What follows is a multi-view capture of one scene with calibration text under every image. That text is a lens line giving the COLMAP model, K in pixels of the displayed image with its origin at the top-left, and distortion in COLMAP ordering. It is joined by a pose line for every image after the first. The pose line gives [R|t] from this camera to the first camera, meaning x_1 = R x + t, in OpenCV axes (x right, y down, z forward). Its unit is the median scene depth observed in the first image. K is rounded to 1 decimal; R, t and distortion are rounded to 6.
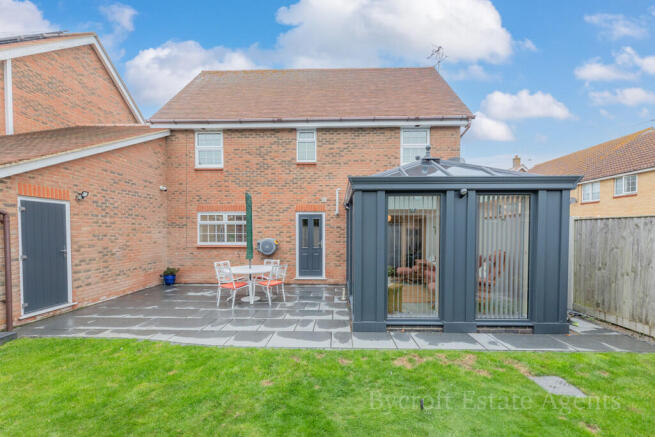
lens RADIAL K [[264.4, 0, 327.4], [0, 264.4, 239.3], [0, 0, 1]] dist [0.000108, -0.000068]
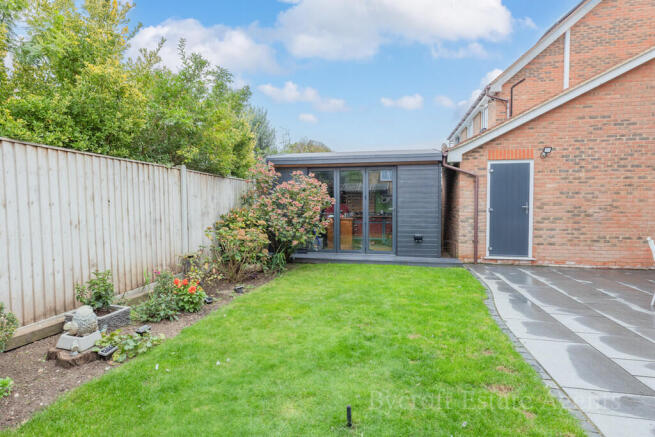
lens RADIAL K [[329.9, 0, 327.5], [0, 329.9, 218.5], [0, 0, 1]] dist [-0.000236, -0.000049]
pose [[-0.128094, 0.051078, -0.990446, 0.403800], [-0.024628, 0.998201, 0.054663, 0.034977], [0.991456, 0.031395, -0.126605, 0.363124]]
